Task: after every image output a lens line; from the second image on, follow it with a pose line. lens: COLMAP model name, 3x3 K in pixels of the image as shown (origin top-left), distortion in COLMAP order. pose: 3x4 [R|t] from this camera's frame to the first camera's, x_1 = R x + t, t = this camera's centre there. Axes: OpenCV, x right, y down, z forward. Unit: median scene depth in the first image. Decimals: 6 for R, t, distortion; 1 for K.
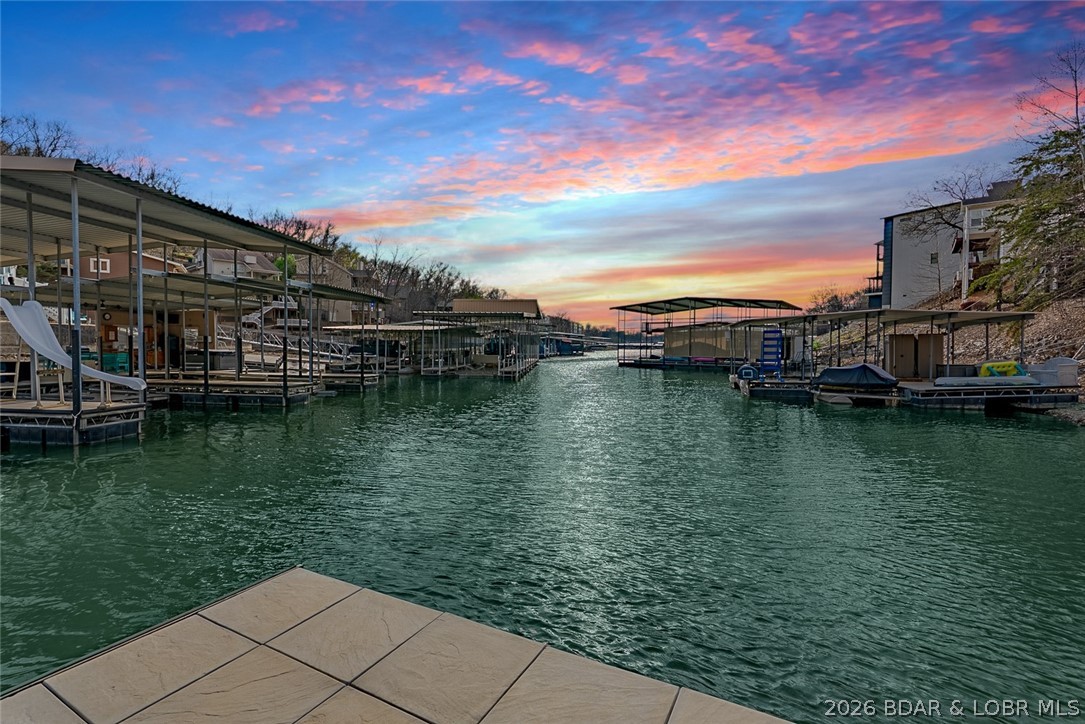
lens RADIAL K [[491.4, 0, 538.7], [0, 491.4, 359.4], [0, 0, 1]] dist [-0.012347, 0.003952]
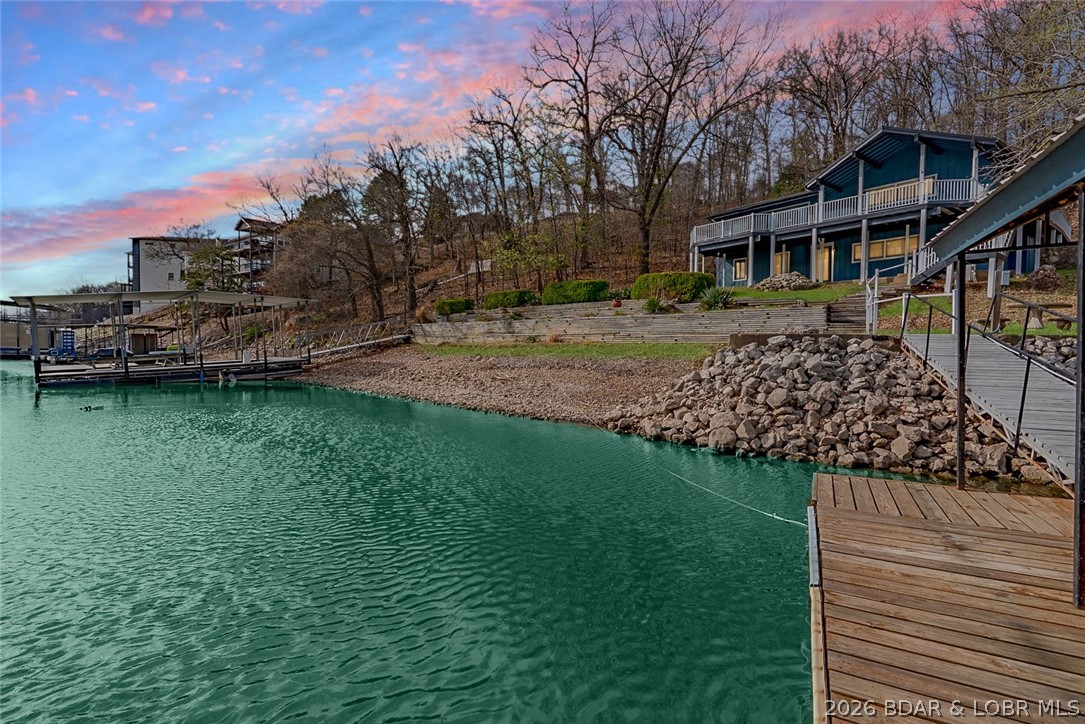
lens RADIAL K [[491.4, 0, 538.7], [0, 491.4, 359.4], [0, 0, 1]] dist [-0.012347, 0.003952]
pose [[0.268822, -0.030211, 0.962716, -0.255110], [0.016493, 0.999506, 0.026760, 0.009706], [-0.963049, 0.008684, 0.269187, -0.380276]]
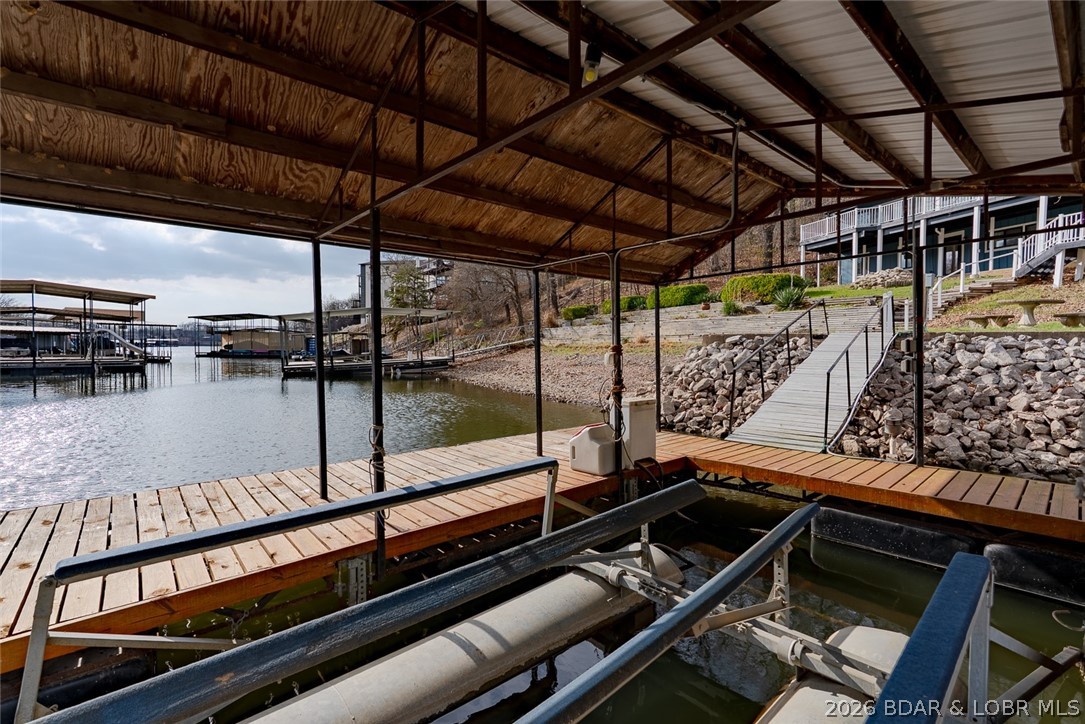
lens RADIAL K [[491.4, 0, 538.7], [0, 491.4, 359.4], [0, 0, 1]] dist [-0.012347, 0.003952]
pose [[0.590103, -0.022887, 0.807004, -0.278596], [0.018181, 0.999721, 0.015058, 0.012519], [-0.807124, 0.005787, 0.590354, -0.463400]]
